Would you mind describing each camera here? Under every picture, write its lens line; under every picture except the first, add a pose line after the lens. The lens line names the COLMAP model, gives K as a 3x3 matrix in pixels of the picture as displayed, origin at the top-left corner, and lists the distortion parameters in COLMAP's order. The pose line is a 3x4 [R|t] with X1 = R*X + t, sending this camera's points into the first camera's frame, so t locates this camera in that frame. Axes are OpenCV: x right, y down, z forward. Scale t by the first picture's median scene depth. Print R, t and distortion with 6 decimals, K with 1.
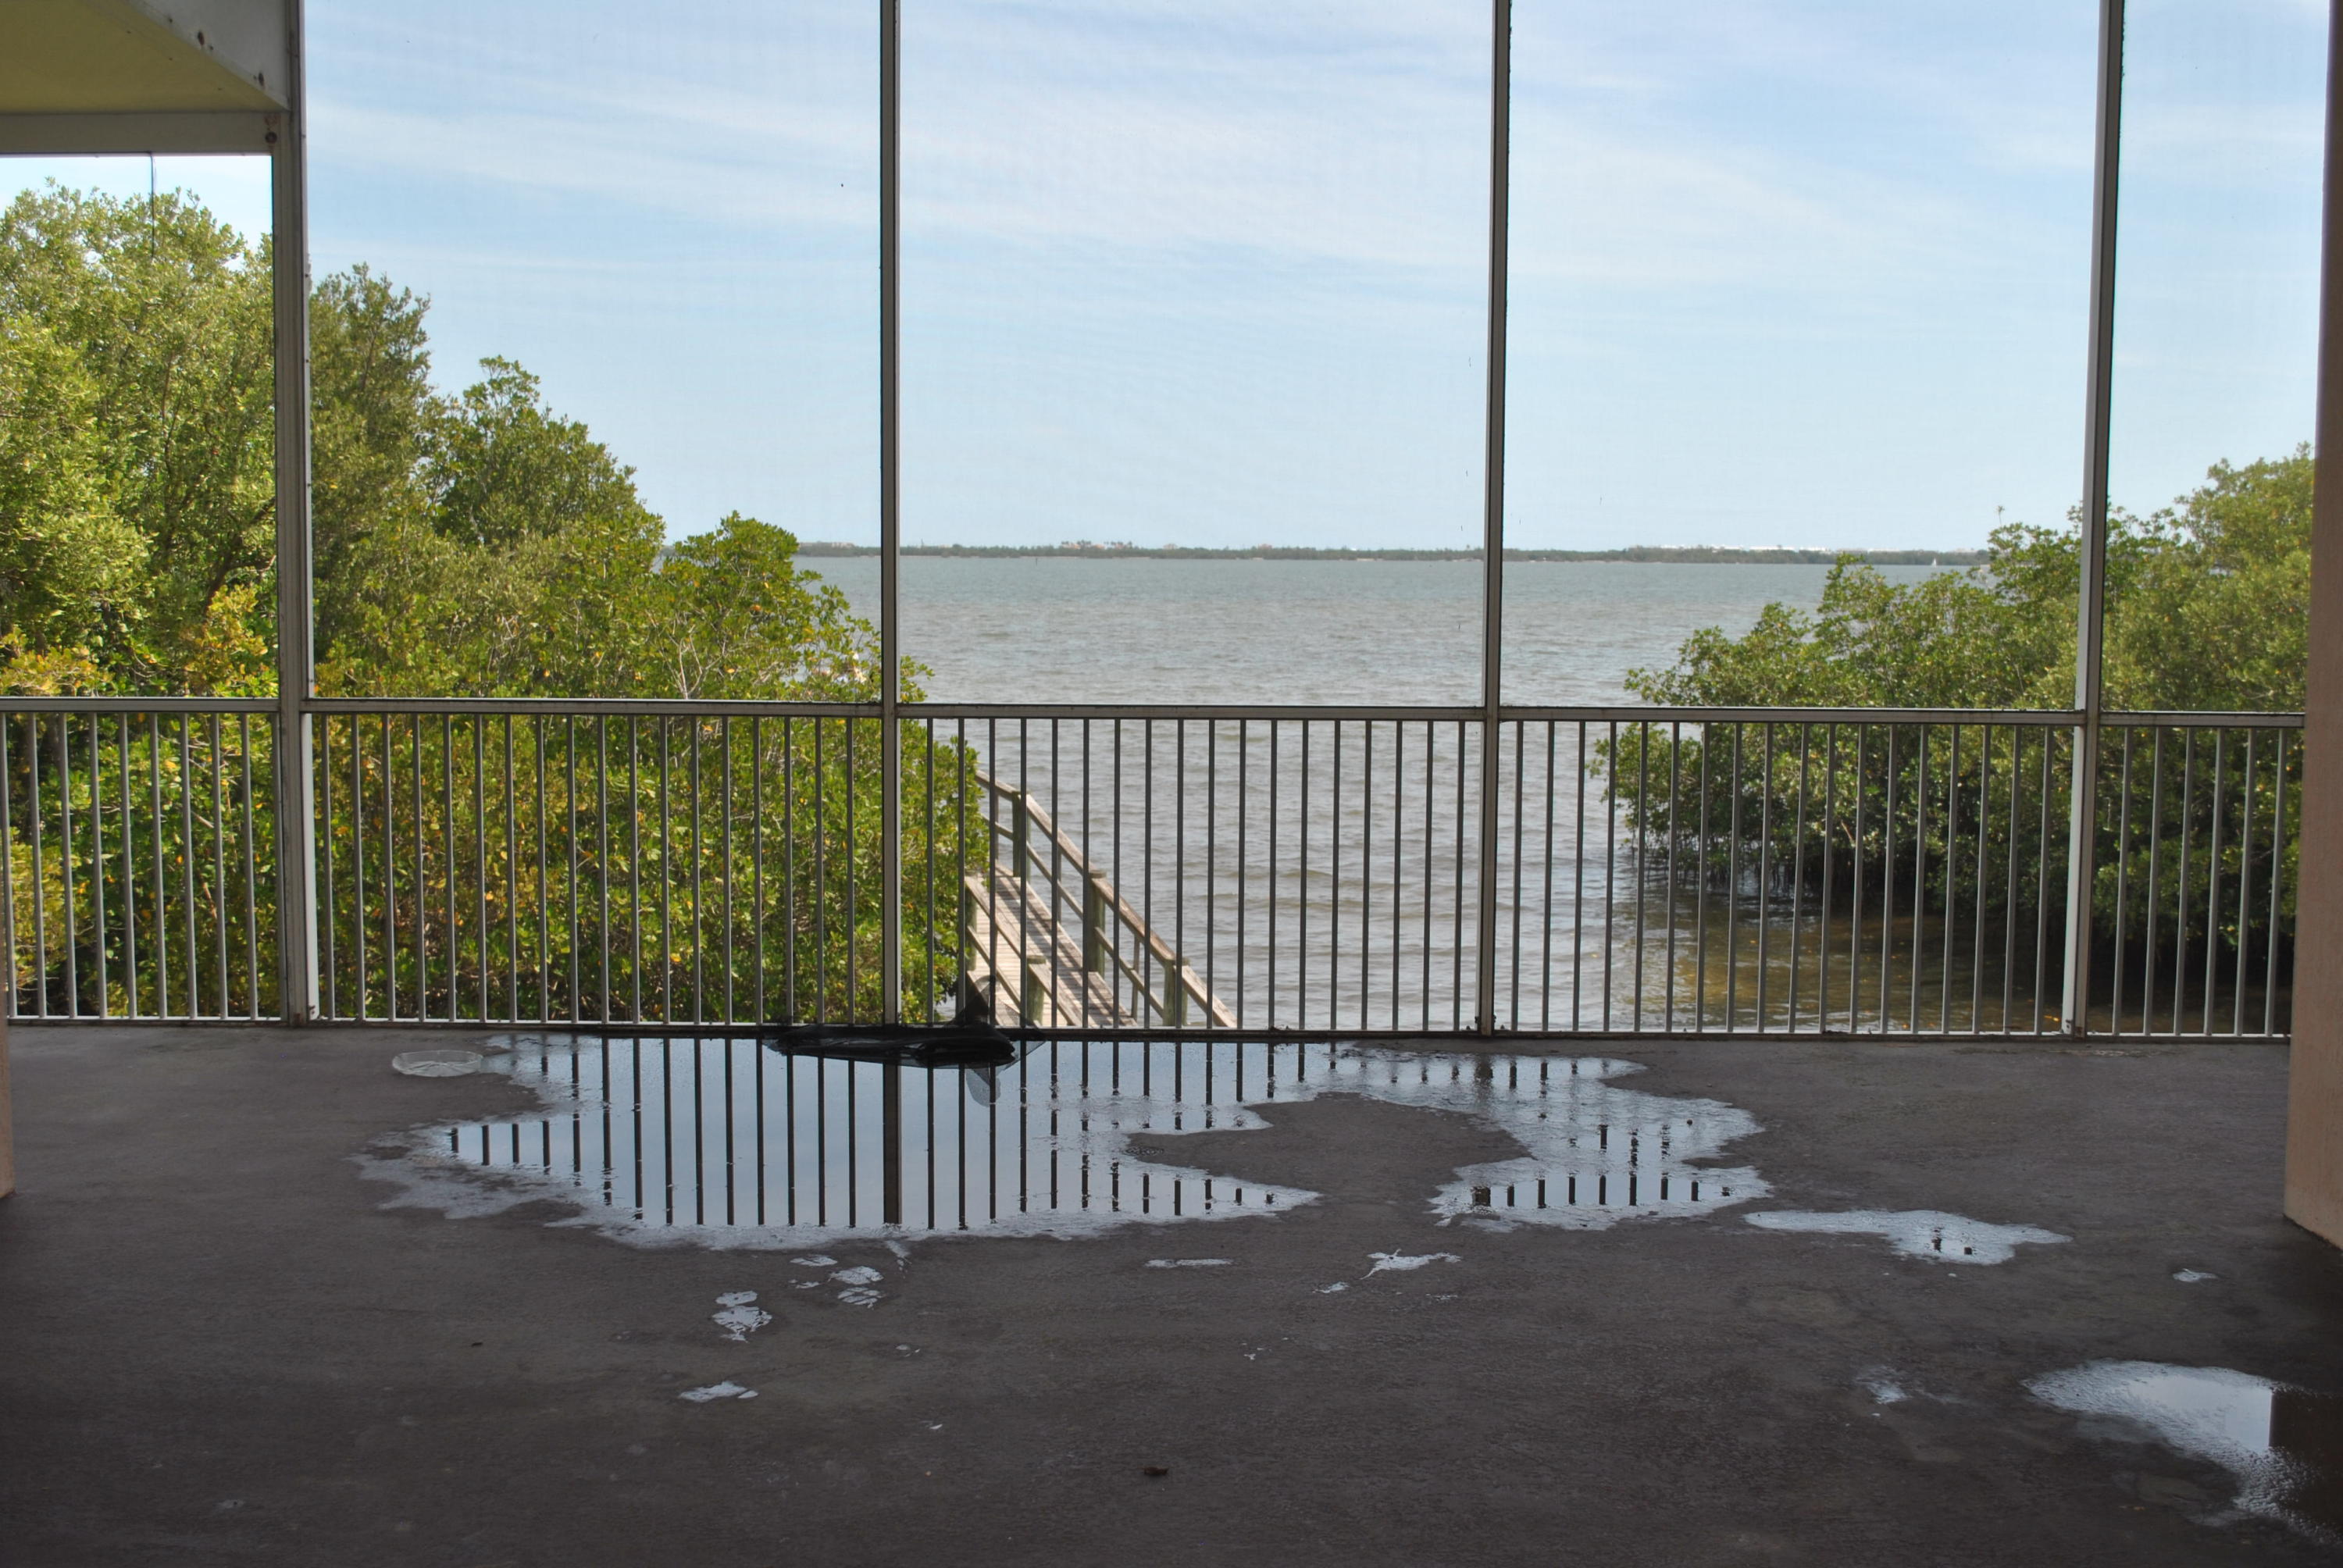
lens RADIAL K [[2639.8, 0, 1171.7], [0, 2639.8, 824.6], [0, 0, 1]] dist [0.097183, -0.780346]
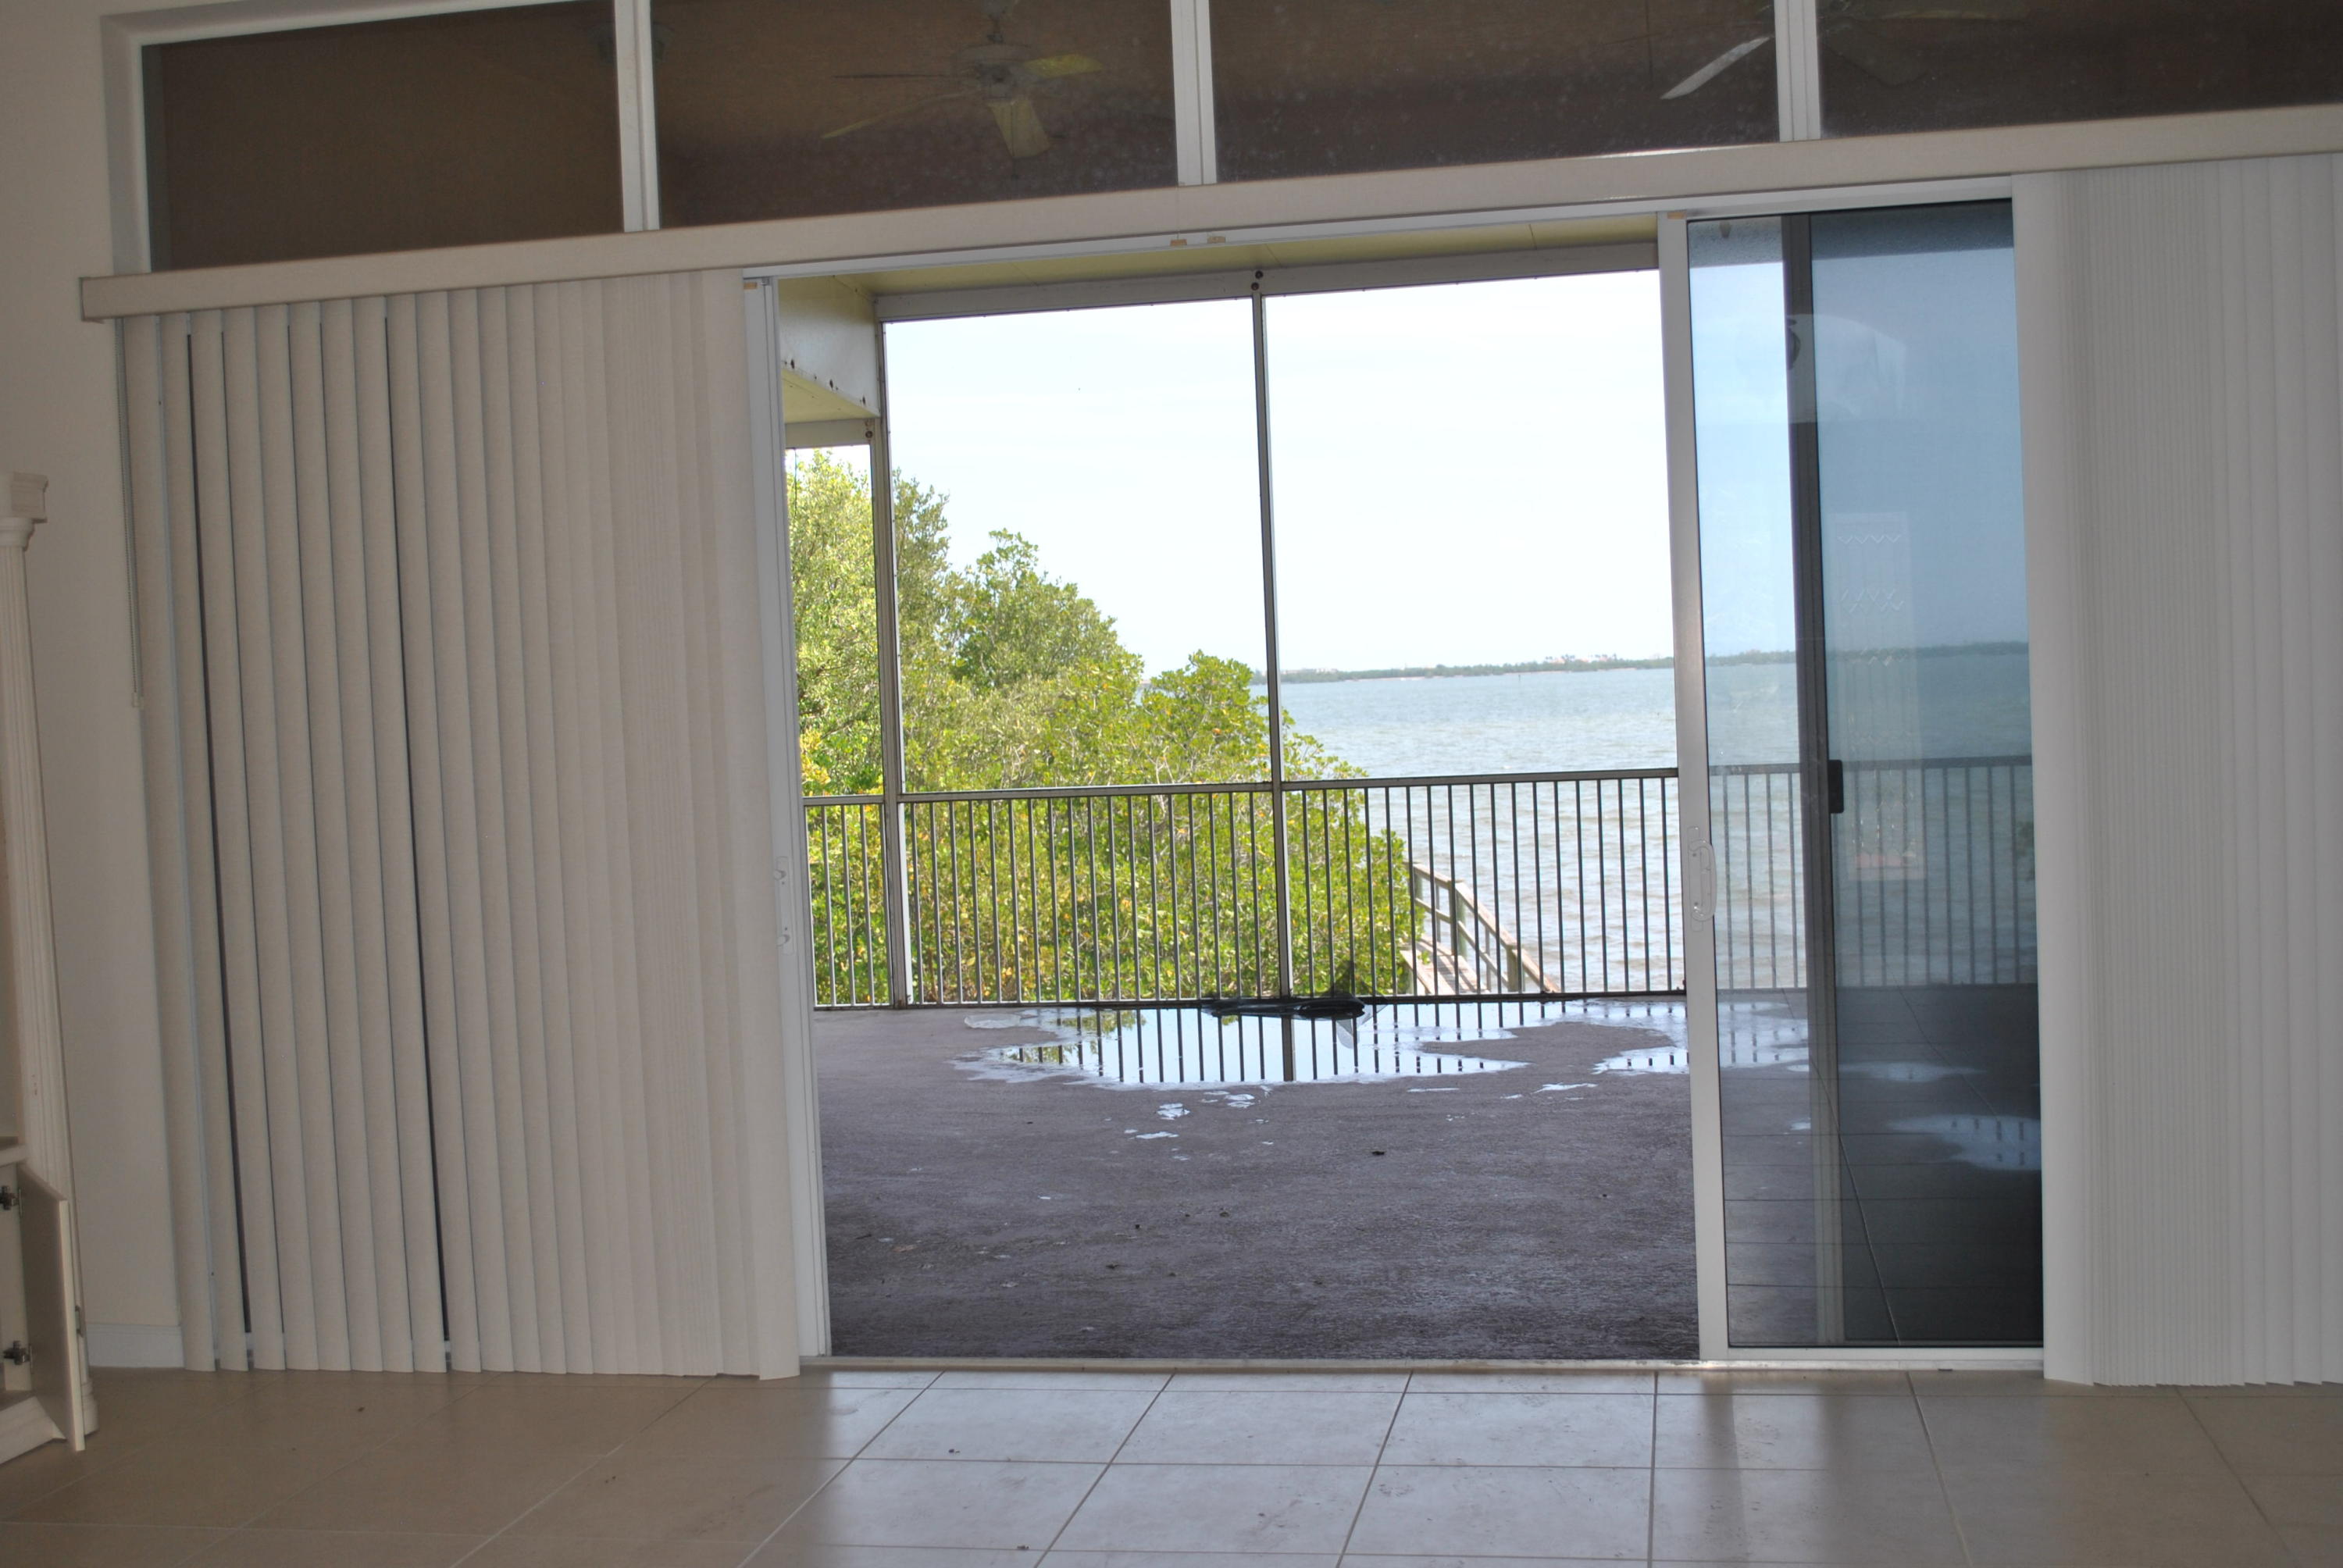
lens RADIAL K [[2656.7, 0, 1171.5], [0, 2656.7, 784.0], [0, 0, 1]] dist [-0.045024, -0.004926]
pose [[0.982353, -0.040650, -0.182565, 0.040985], [0.029421, 0.997529, -0.063800, 0.018860], [0.184708, 0.057303, 0.981122, -0.182928]]
